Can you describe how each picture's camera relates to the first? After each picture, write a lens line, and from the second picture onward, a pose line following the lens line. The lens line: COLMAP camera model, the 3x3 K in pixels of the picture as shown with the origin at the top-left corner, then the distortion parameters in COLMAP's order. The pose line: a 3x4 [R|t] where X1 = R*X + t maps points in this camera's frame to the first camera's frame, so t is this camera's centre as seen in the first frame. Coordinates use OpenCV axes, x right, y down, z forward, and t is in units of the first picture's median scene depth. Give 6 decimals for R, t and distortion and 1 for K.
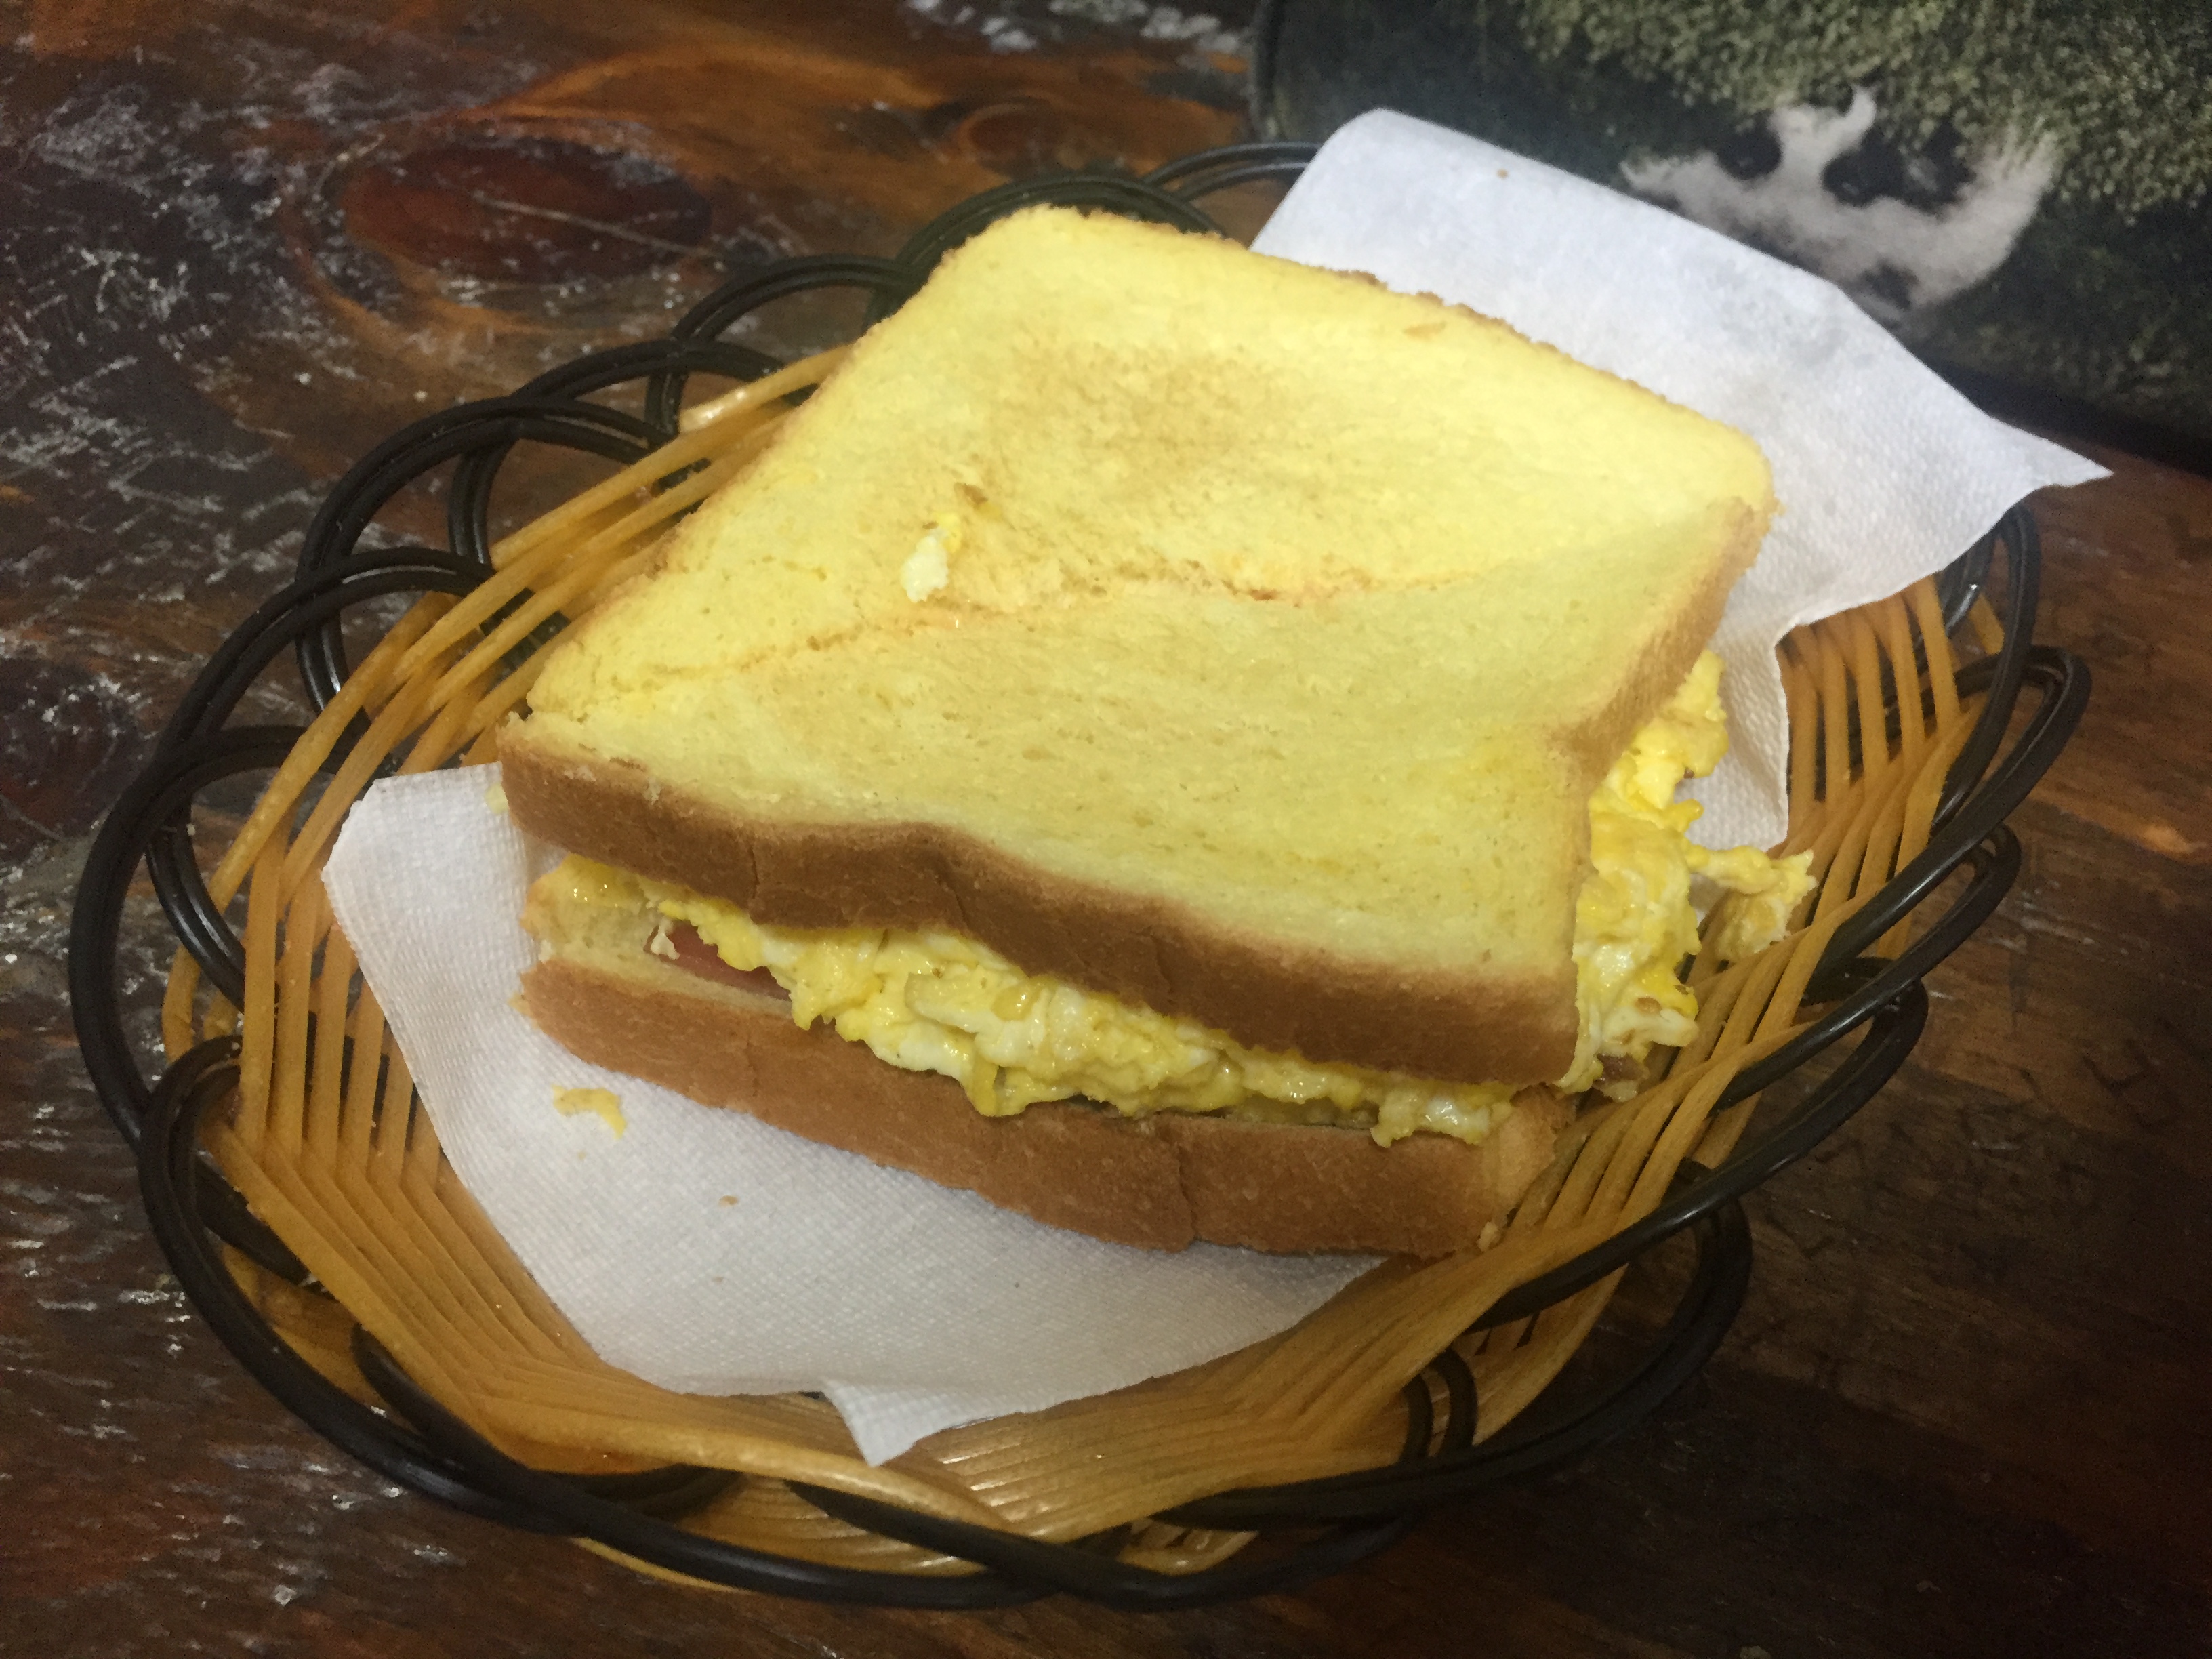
lens RADIAL K [[1888.4, 0, 1098.2], [0, 1888.4, 842.4], [0, 0, 1]] dist [0.062825, -0.109820]
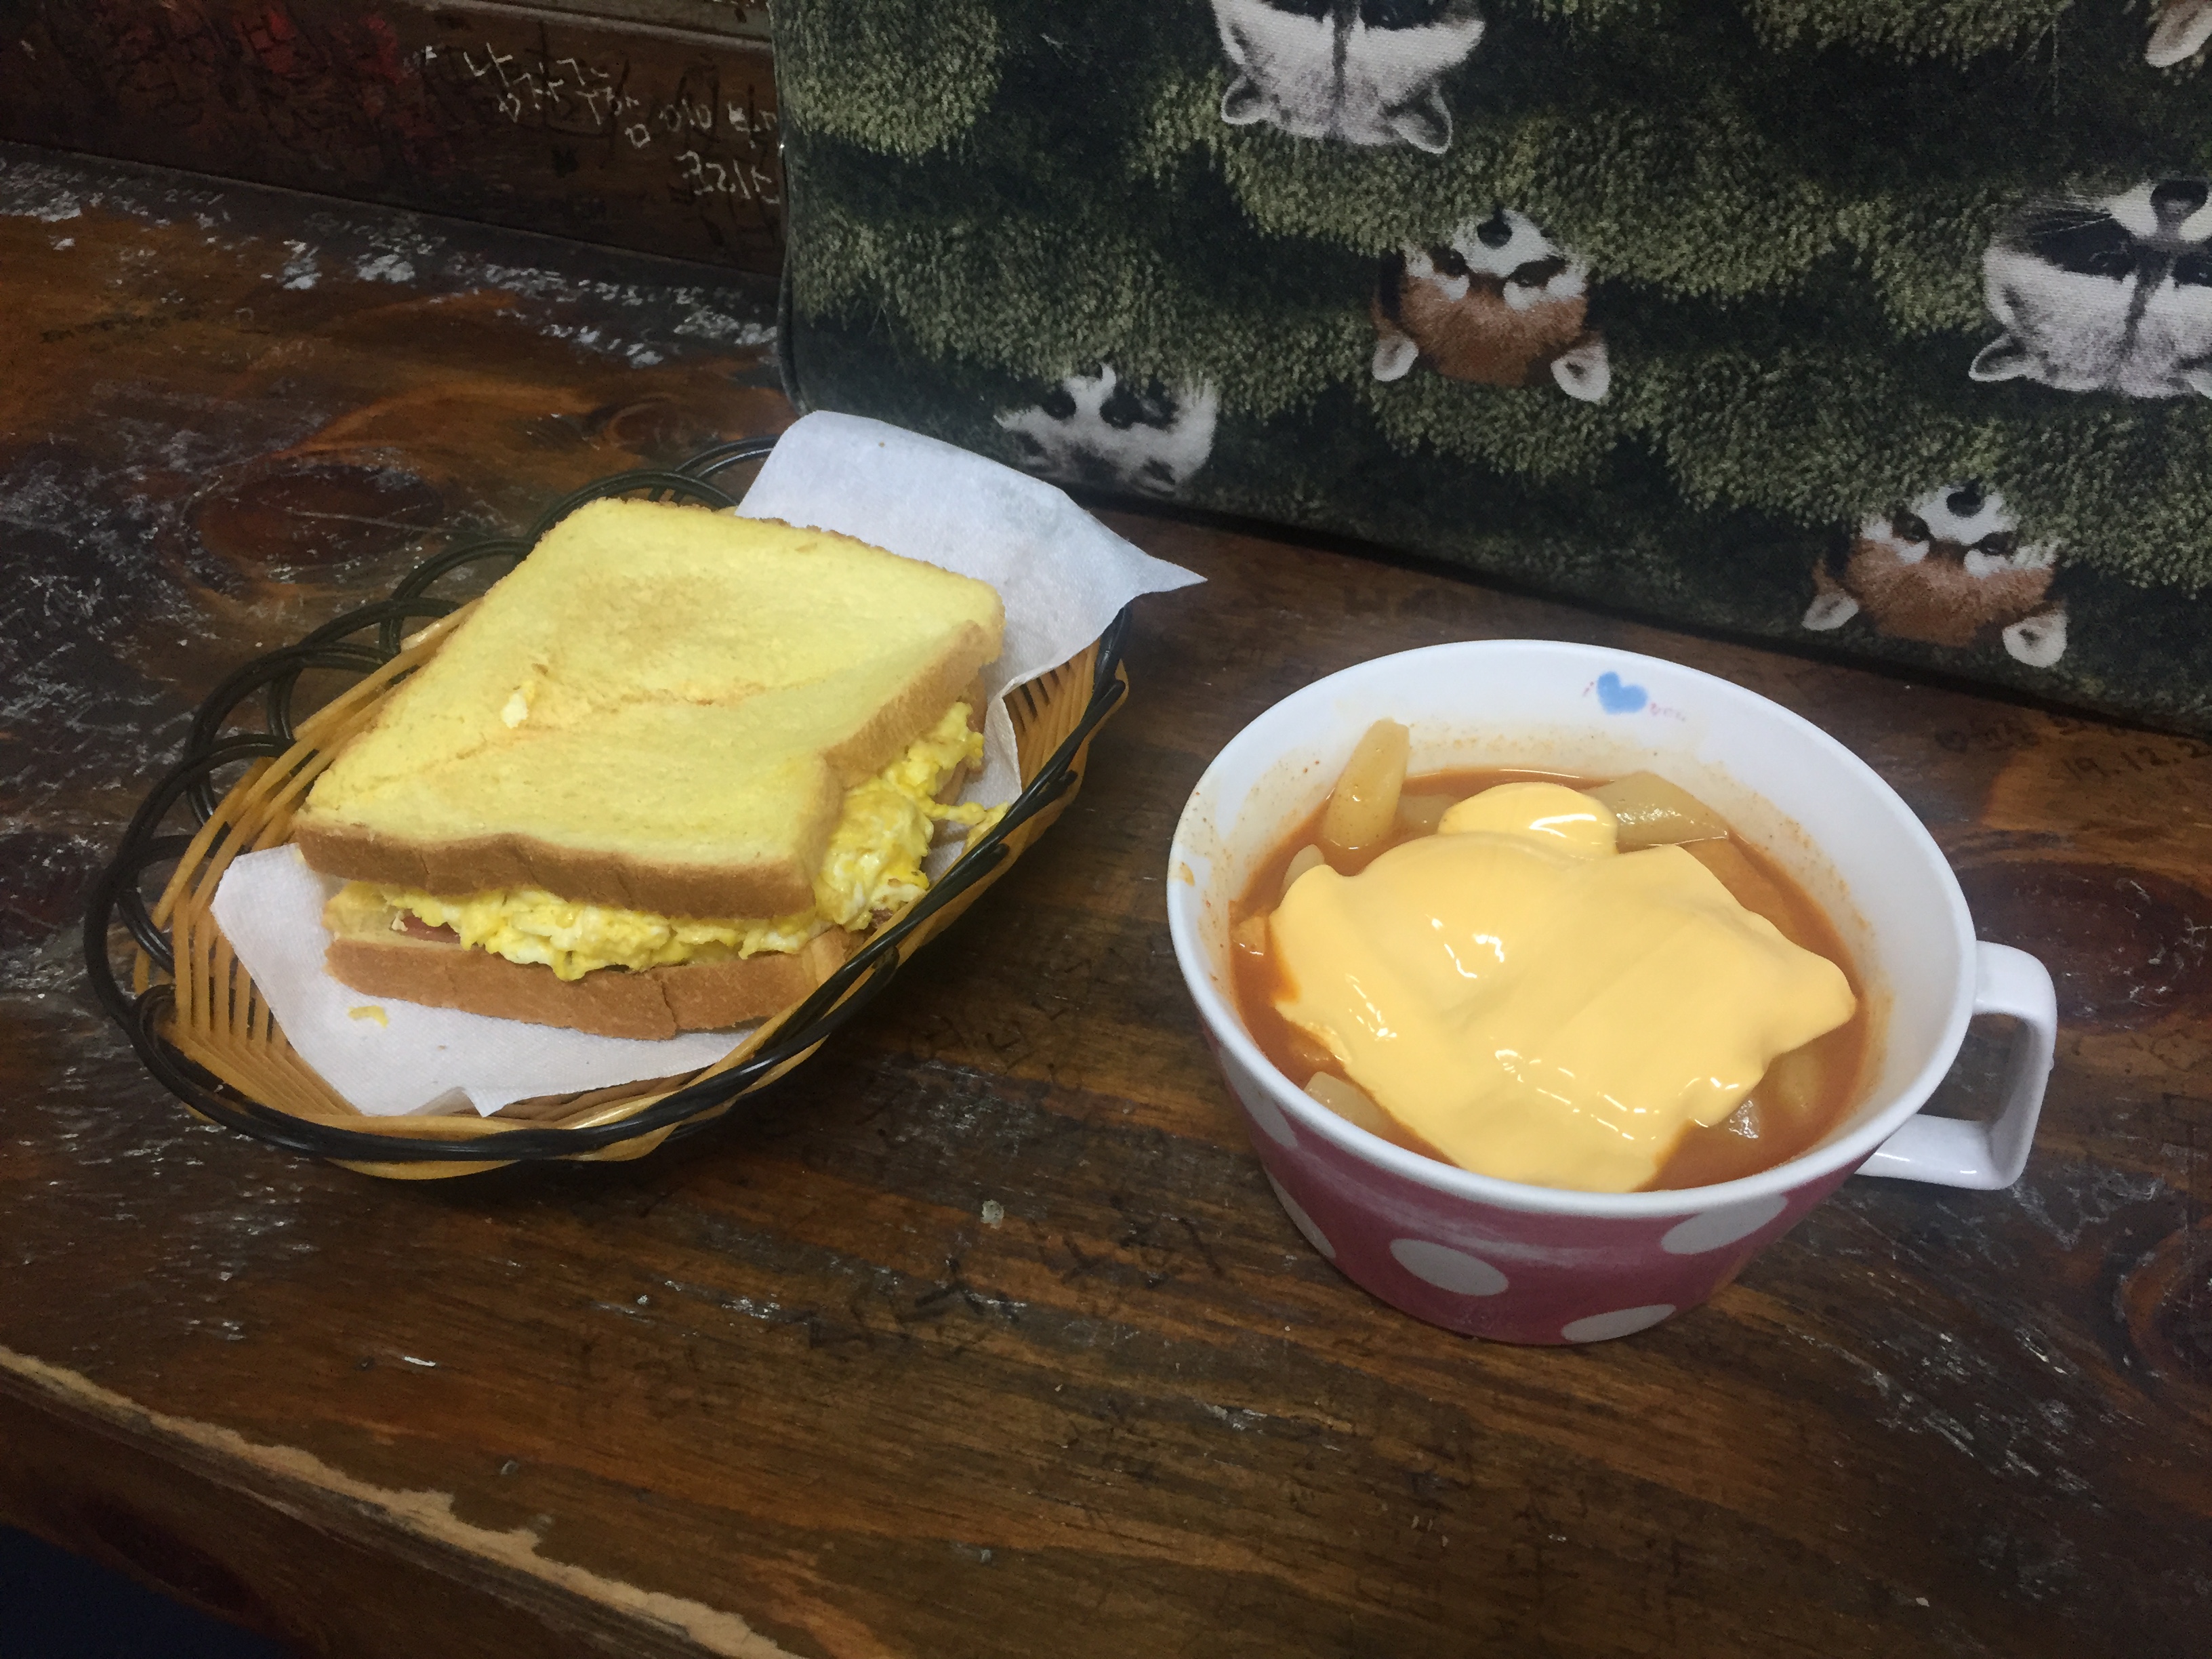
lens RADIAL K [[1899.0, 0, 1115.8], [0, 1899.0, 837.3], [0, 0, 1]] dist [0.074193, -0.115776]
pose [[0.991357, -0.126056, 0.036360, 0.314681], [0.128232, 0.989580, -0.065477, 0.138531], [-0.027727, 0.069574, 0.997191, -0.693890]]
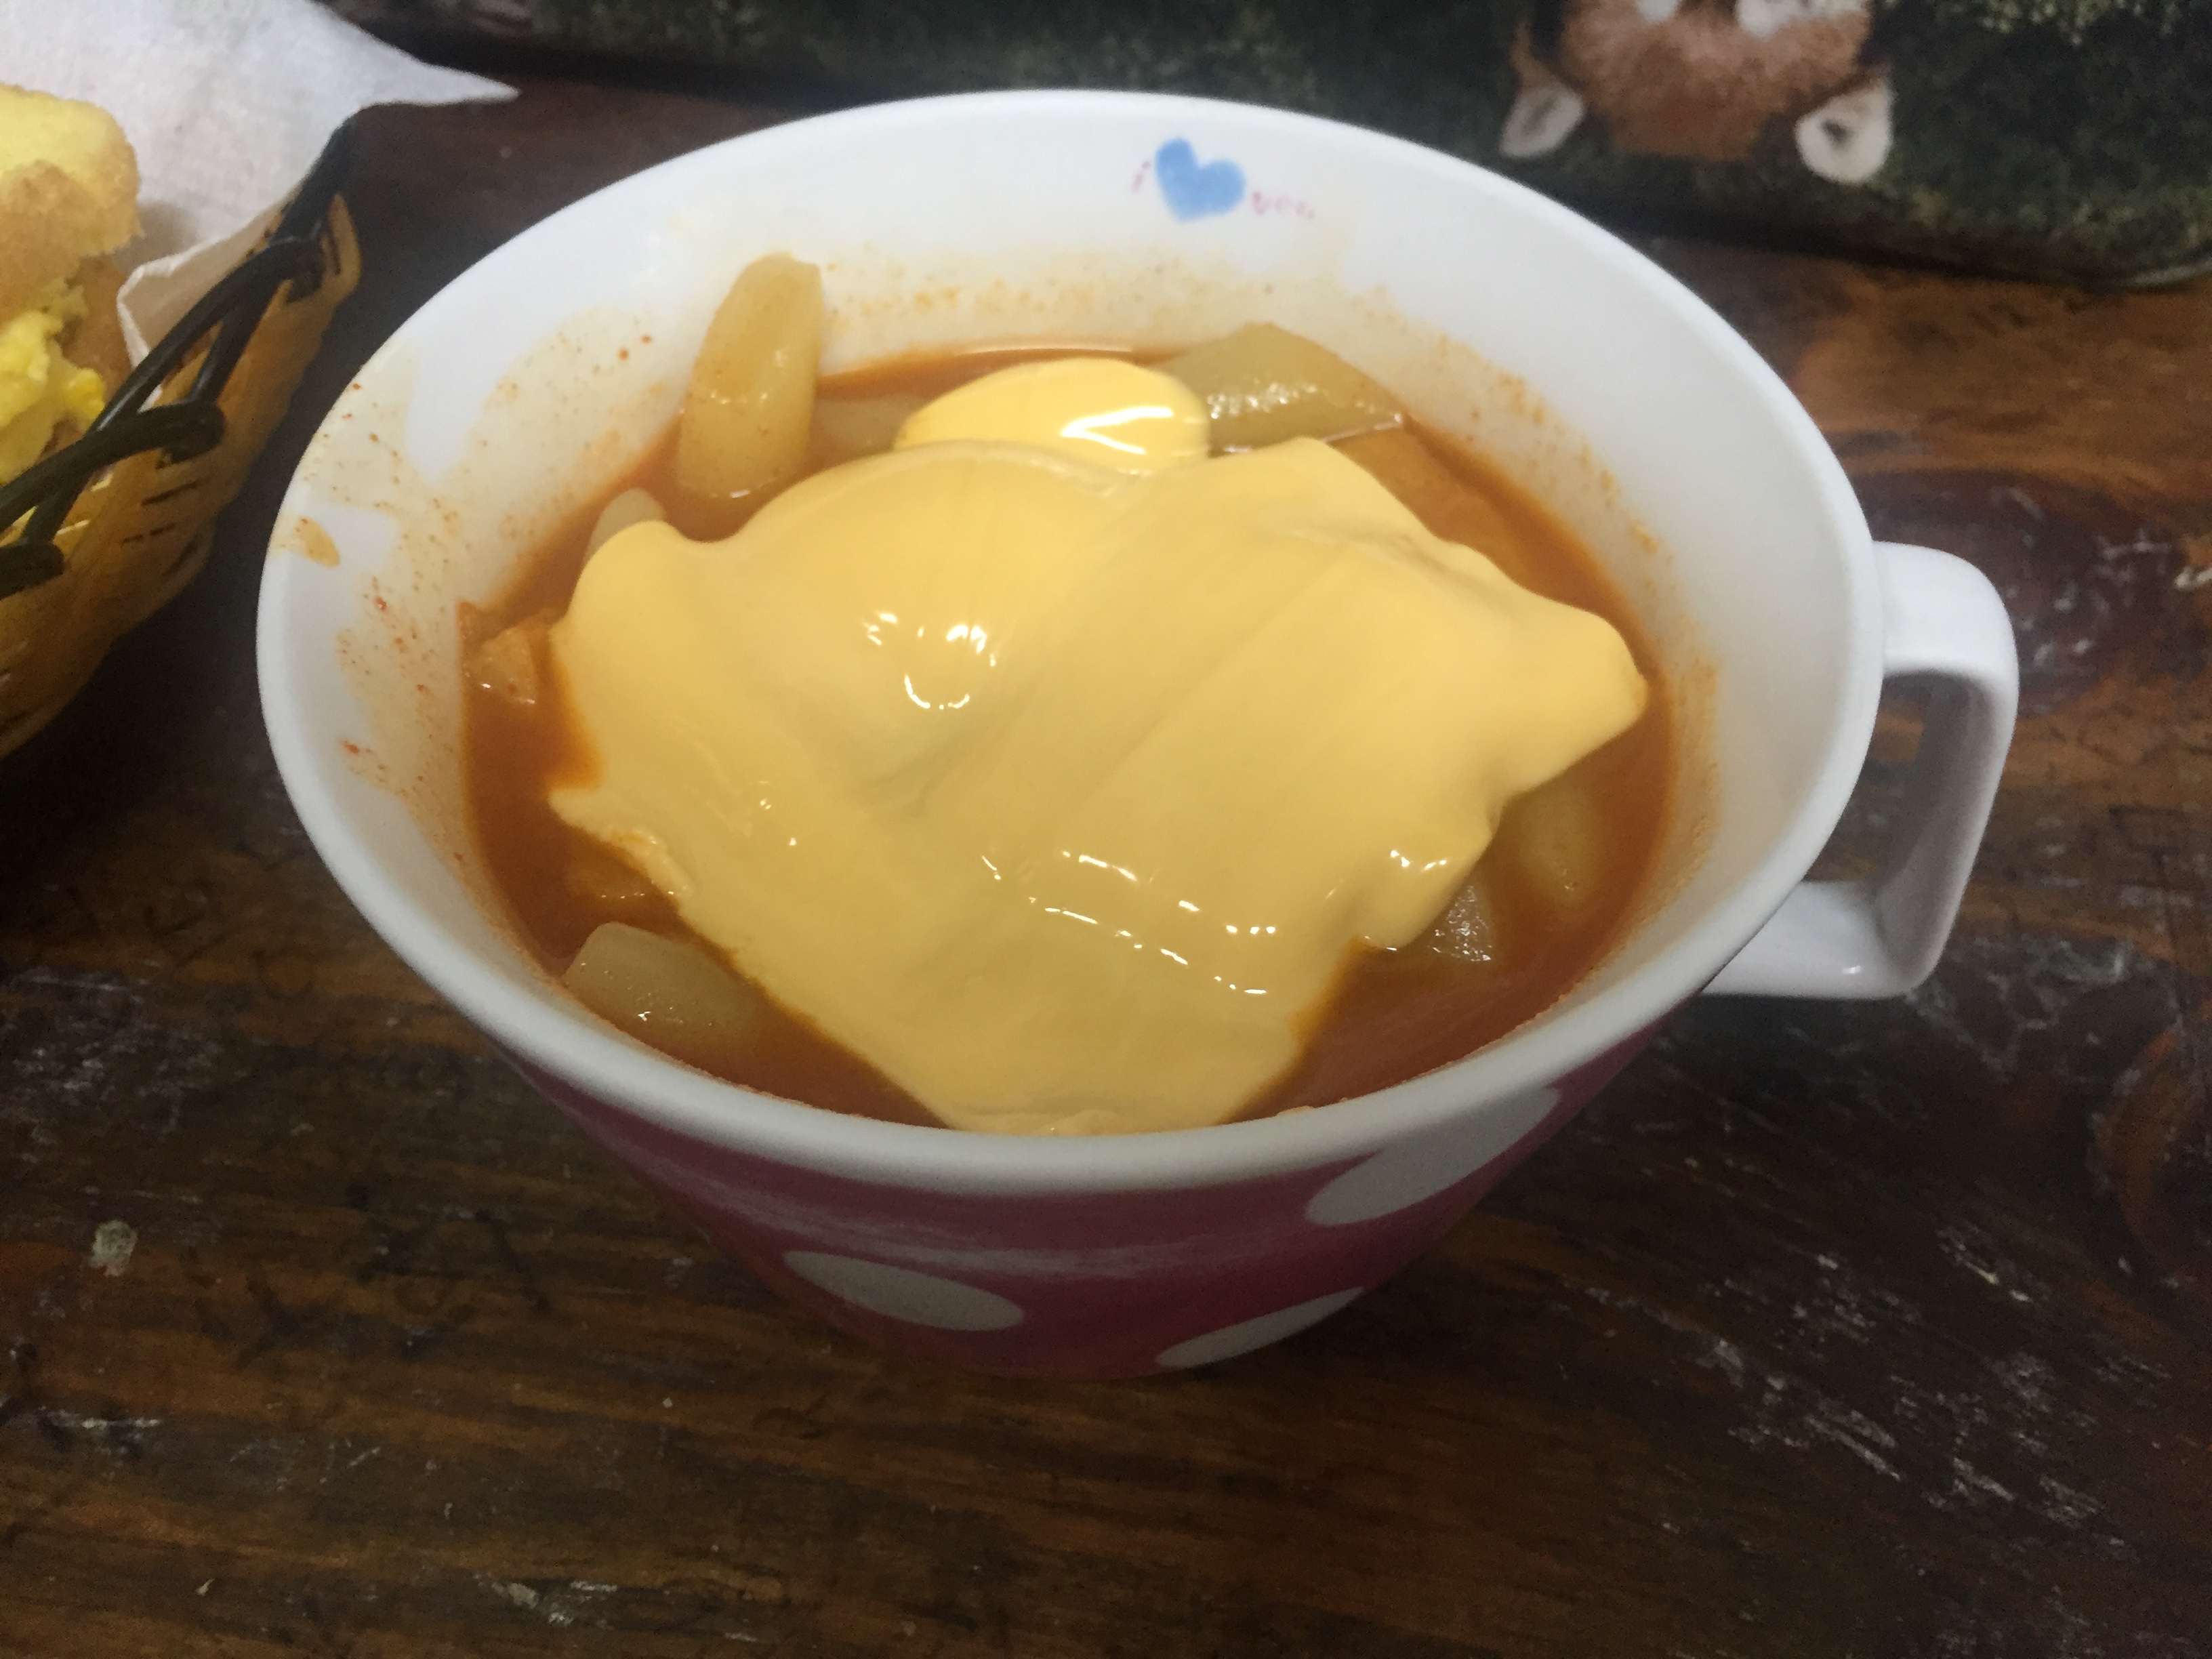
lens RADIAL K [[1903.5, 0, 1103.0], [0, 1903.5, 819.2], [0, 0, 1]] dist [0.067582, -0.128065]
pose [[0.962715, -0.223771, 0.152008, 0.531630], [0.221033, 0.974642, 0.034900, 0.205536], [-0.155963, 0.000000, 0.987763, -0.079329]]
